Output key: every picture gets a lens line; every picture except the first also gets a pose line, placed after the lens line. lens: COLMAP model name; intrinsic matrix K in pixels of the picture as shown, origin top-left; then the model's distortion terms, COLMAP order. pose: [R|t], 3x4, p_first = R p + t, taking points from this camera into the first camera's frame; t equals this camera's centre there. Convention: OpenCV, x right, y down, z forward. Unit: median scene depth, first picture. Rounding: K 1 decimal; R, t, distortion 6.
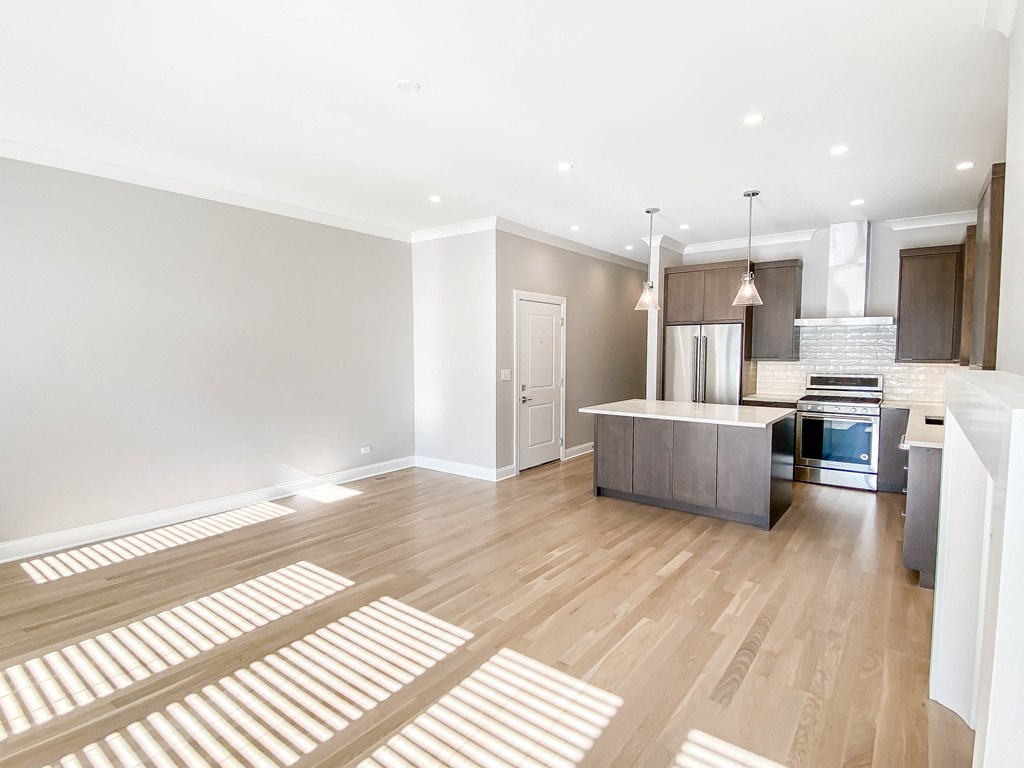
lens RADIAL K [[528.0, 0, 513.6], [0, 528.0, 384.1], [0, 0, 1]] dist [0.035347, -0.026807]
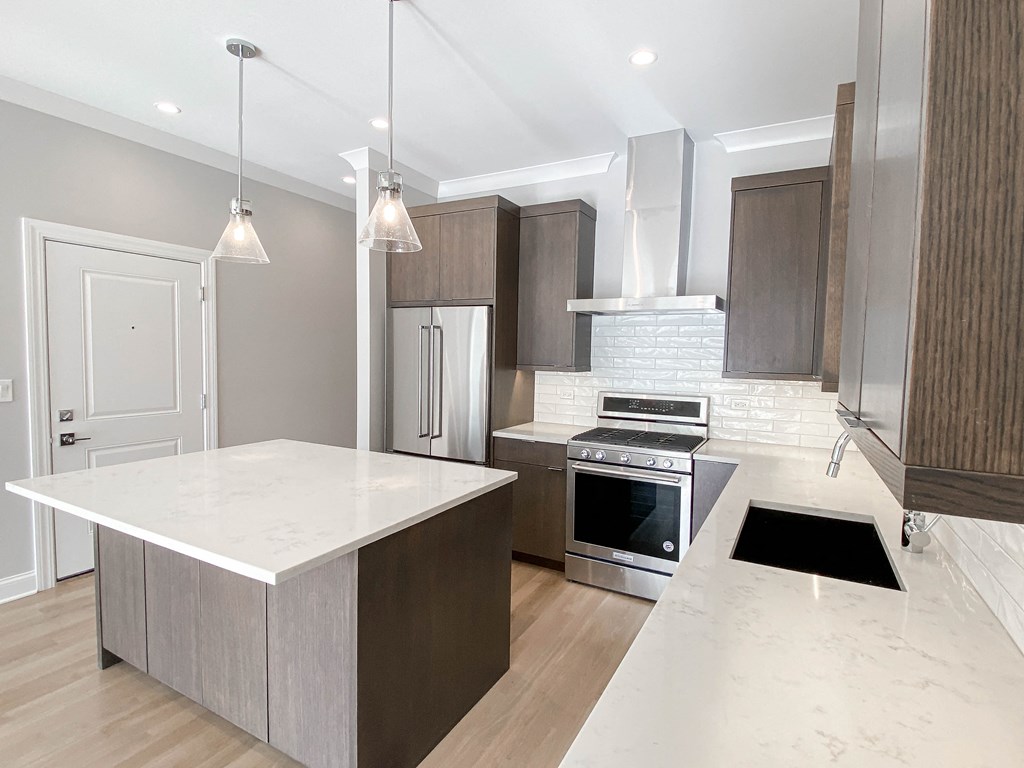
lens RADIAL K [[528.6, 0, 512.0], [0, 528.6, 384.0], [0, 0, 1]] dist [0.064641, -0.027089]
pose [[0.989787, 0.009800, 0.142214, 0.438903], [-0.009707, 0.999952, -0.001351, -0.032733], [-0.142220, -0.000044, 0.989835, 0.498290]]
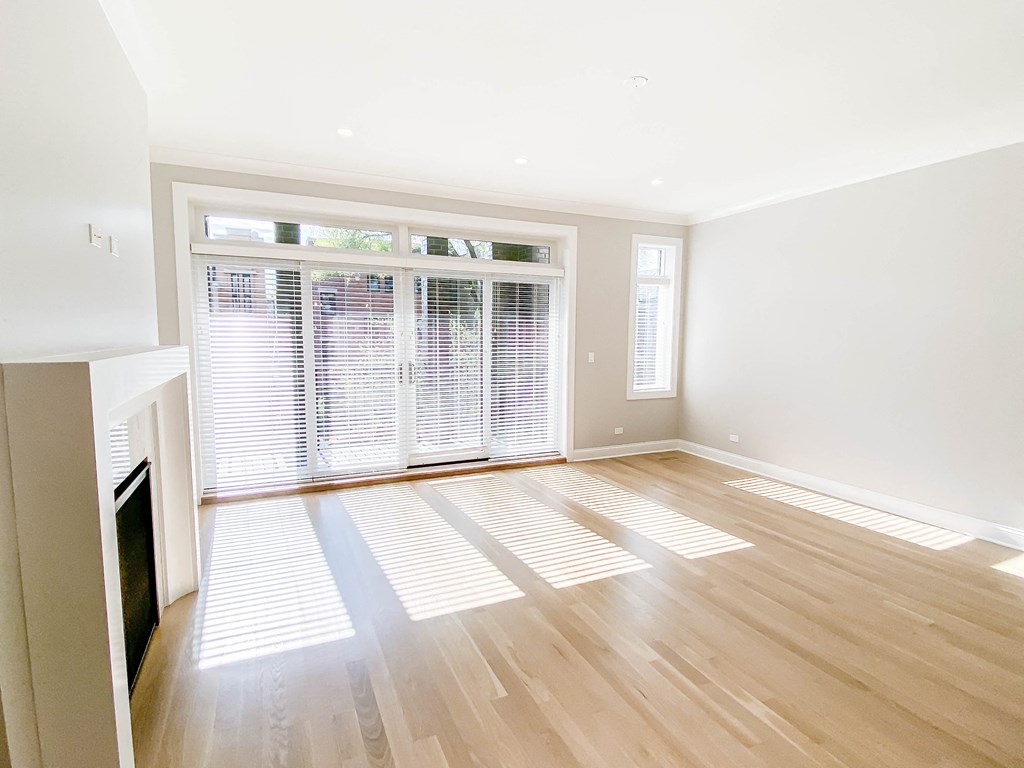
lens RADIAL K [[528.0, 0, 513.6], [0, 528.0, 384.1], [0, 0, 1]] dist [0.035347, -0.026807]
pose [[-0.472795, 0.081600, -0.877386, 0.474333], [-0.065488, 0.989696, 0.127334, -0.046769], [0.878735, 0.117662, -0.462580, 0.719908]]
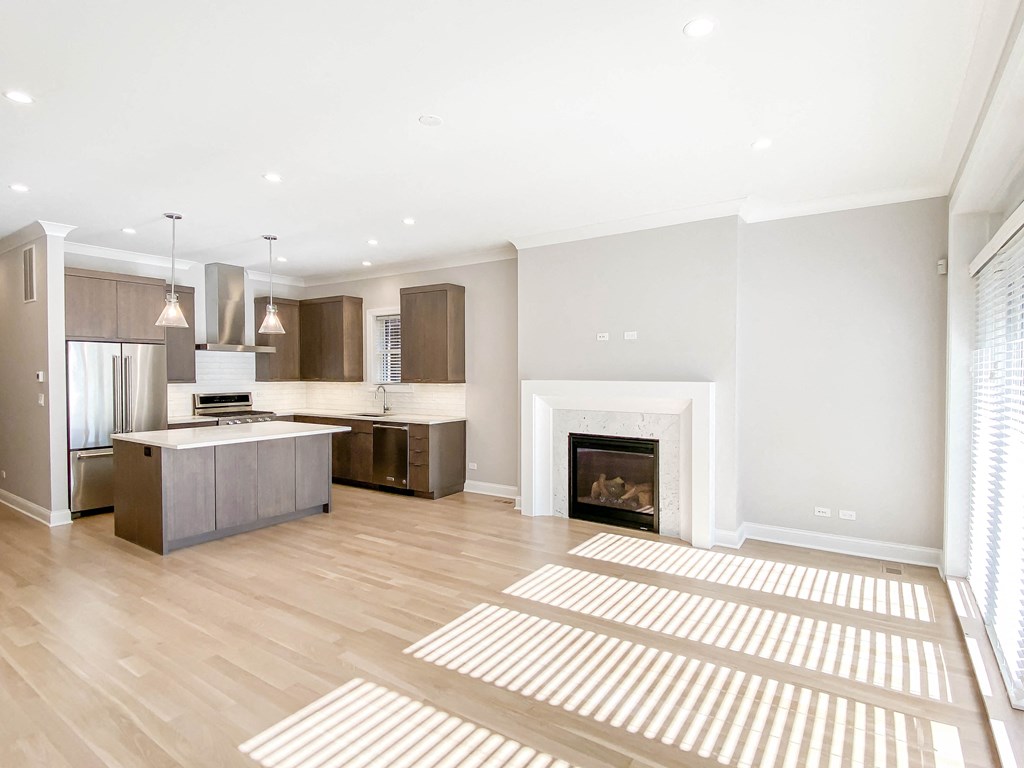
lens RADIAL K [[528.0, 0, 513.6], [0, 528.0, 384.1], [0, 0, 1]] dist [0.035347, -0.026807]
pose [[-0.049984, -0.024892, 0.998440, -0.671573], [0.065980, 0.997423, 0.028169, -0.033542], [-0.996568, 0.067285, -0.048213, 0.495477]]
